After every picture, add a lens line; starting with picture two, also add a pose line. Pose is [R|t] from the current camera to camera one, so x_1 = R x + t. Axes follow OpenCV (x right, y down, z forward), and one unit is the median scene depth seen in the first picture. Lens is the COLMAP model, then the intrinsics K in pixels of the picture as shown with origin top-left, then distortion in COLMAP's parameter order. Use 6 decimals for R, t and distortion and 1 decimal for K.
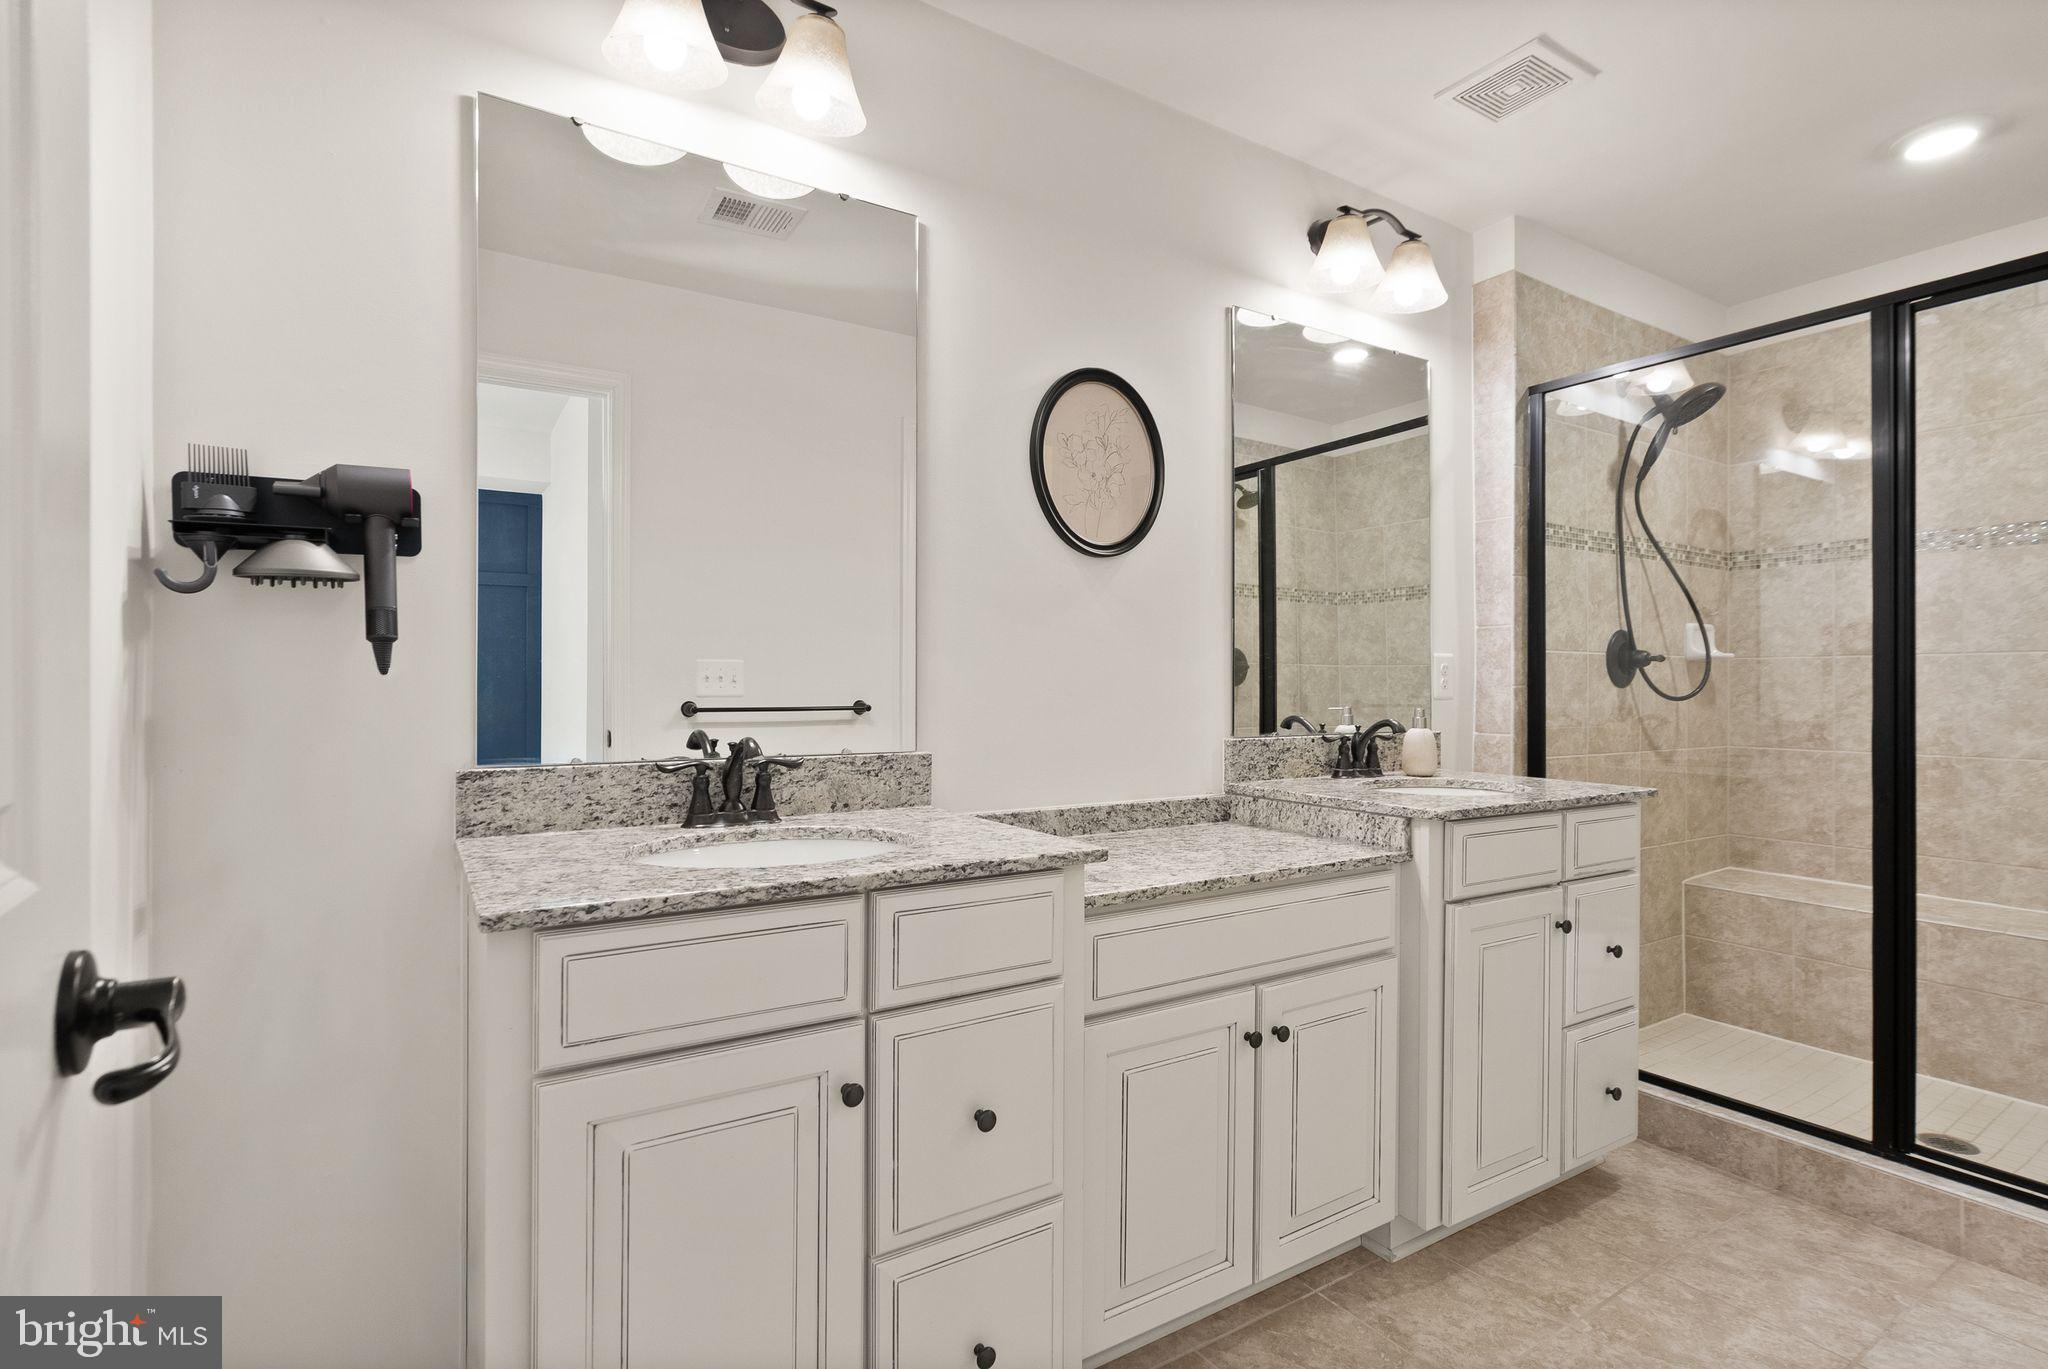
lens RADIAL K [[956.4, 0, 1007.9], [0, 956.4, 680.3], [0, 0, 1]] dist [-0.002741, 0.002198]
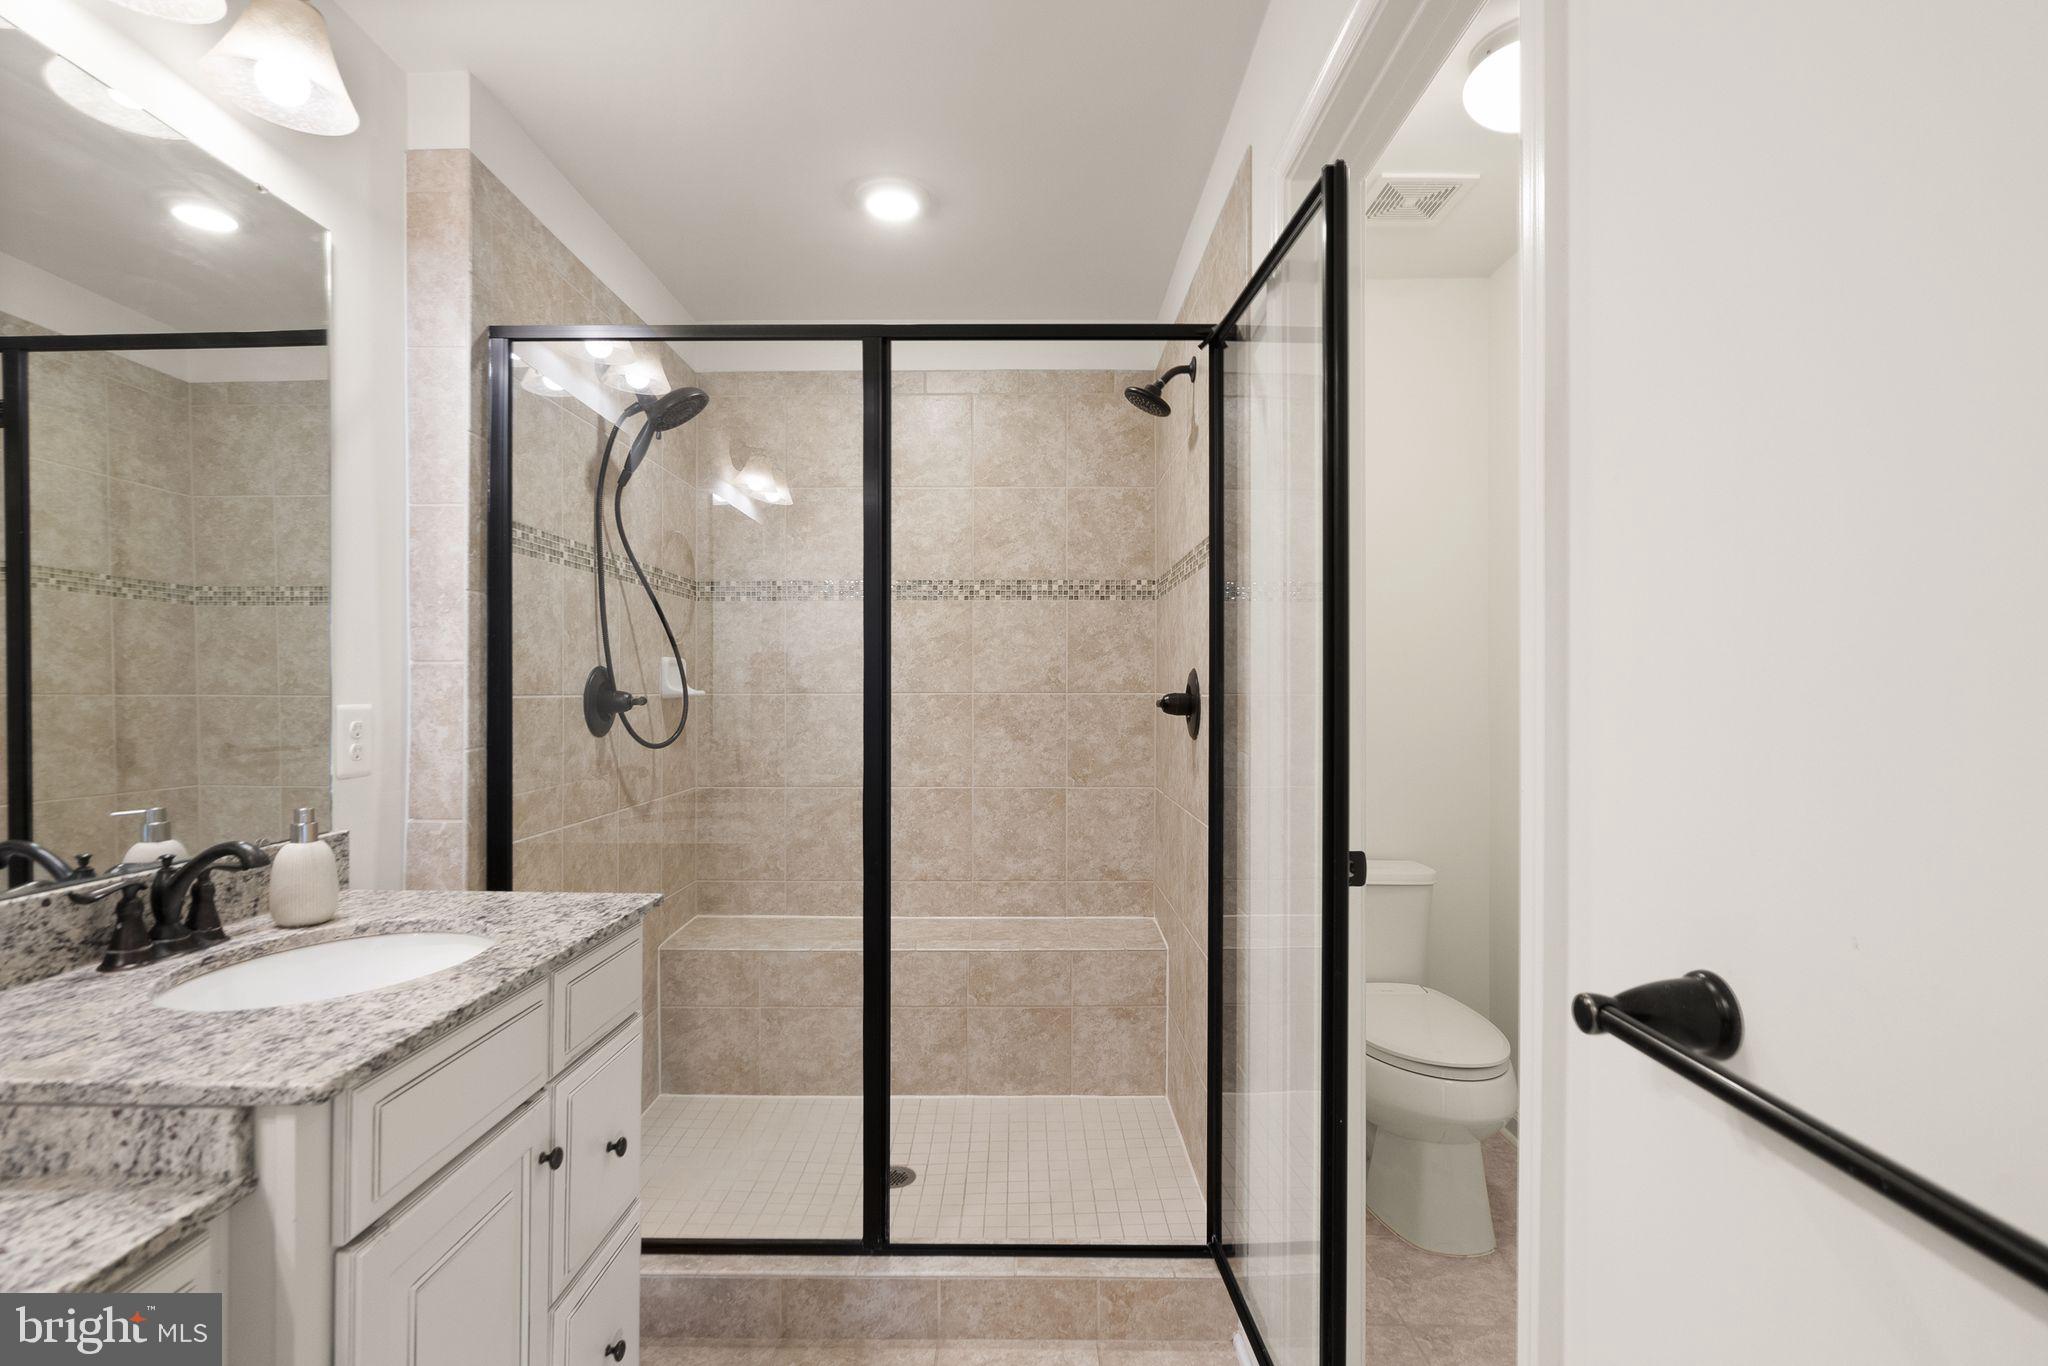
lens RADIAL K [[956.4, 0, 1007.9], [0, 956.4, 678.8], [0, 0, 1]] dist [-0.002741, 0.002198]
pose [[0.533622, 0.003099, 0.845717, 0.148324], [0.001021, 0.999990, -0.004309, -0.040930], [-0.845722, 0.003163, 0.533614, 0.291039]]
